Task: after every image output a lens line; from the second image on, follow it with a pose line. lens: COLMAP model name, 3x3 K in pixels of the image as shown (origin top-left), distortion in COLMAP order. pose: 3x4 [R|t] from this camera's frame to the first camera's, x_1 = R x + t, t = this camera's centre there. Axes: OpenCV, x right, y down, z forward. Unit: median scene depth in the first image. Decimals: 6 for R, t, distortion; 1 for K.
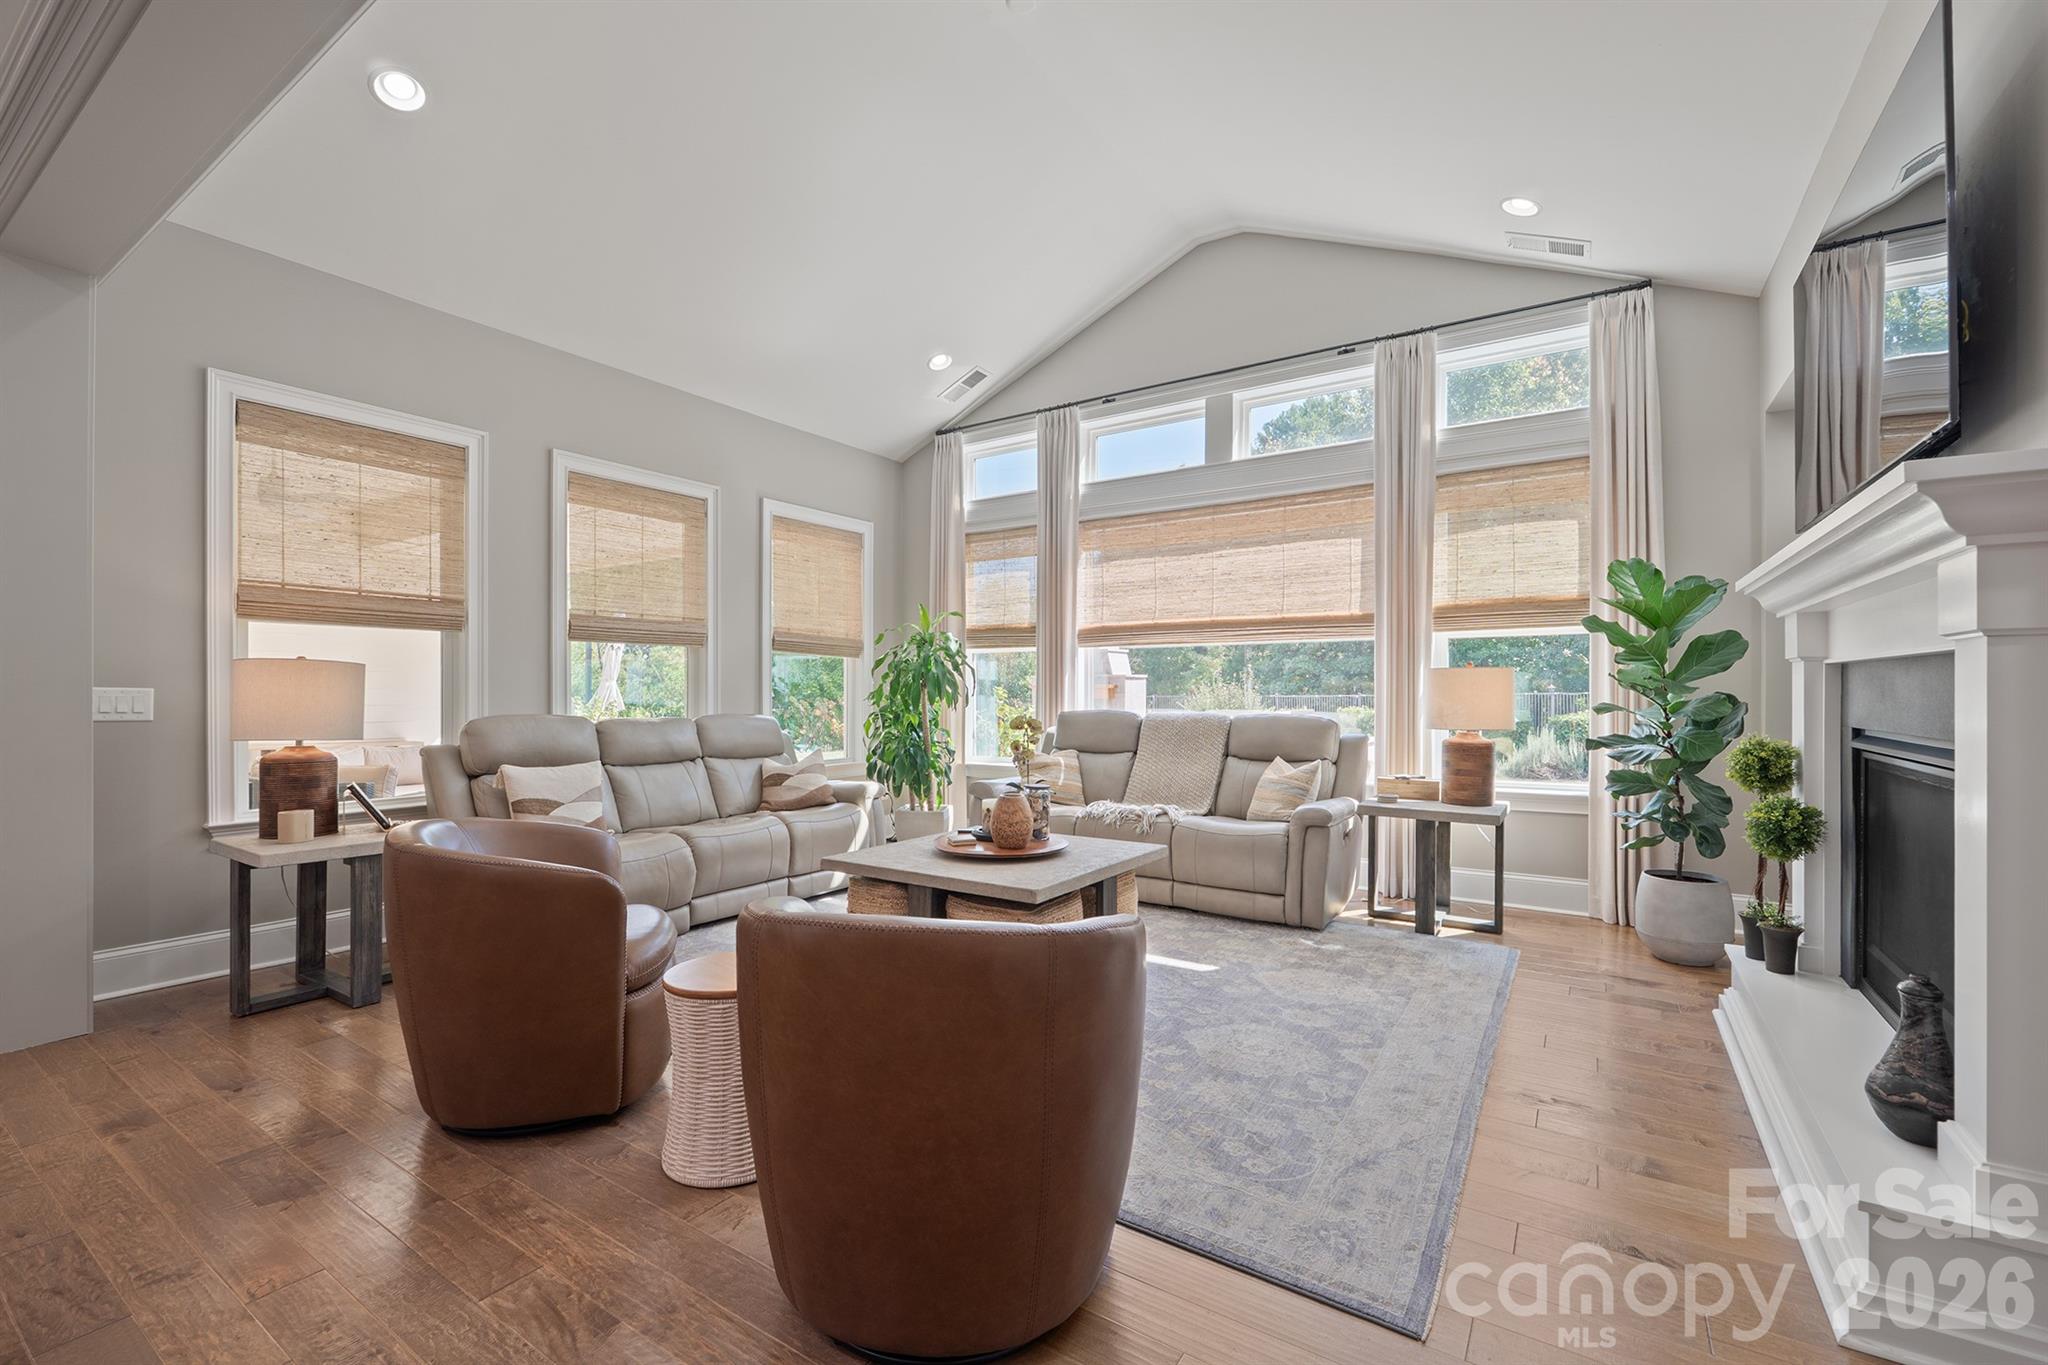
lens RADIAL K [[861.7, 0, 1031.7], [0, 861.7, 695.3], [0, 0, 1]] dist [-0.007265, -0.000200]
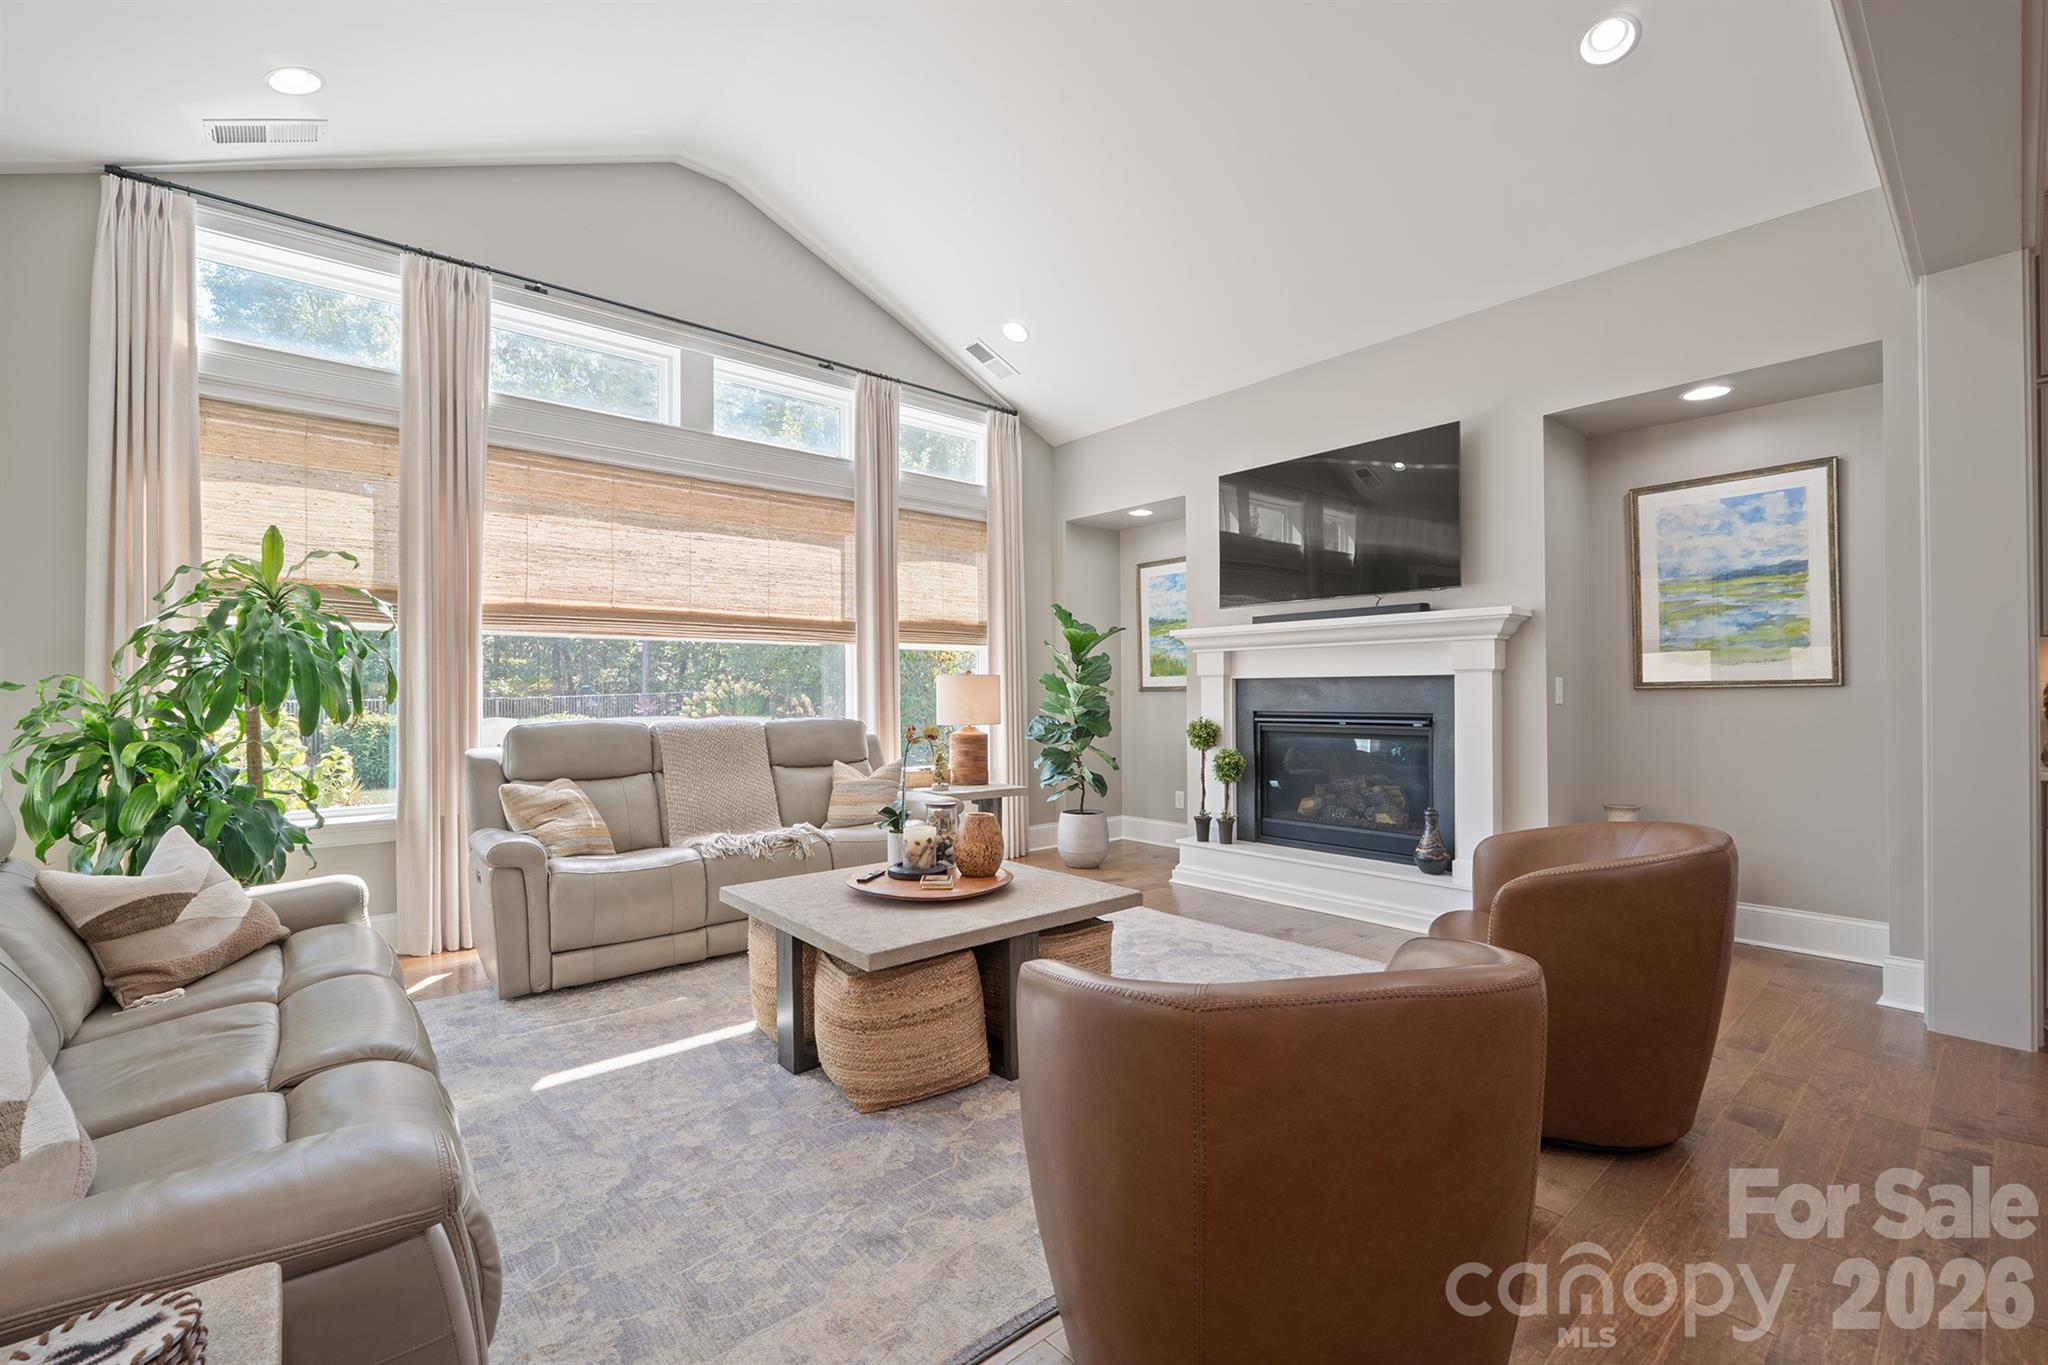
lens RADIAL K [[861.7, 0, 1026.6], [0, 861.7, 690.8], [0, 0, 1]] dist [-0.007265, -0.000200]
pose [[0.279110, 0.002330, 0.960256, -0.766587], [0.008199, 0.999955, -0.004810, -0.002302], [-0.960224, 0.009216, 0.279078, 0.654335]]
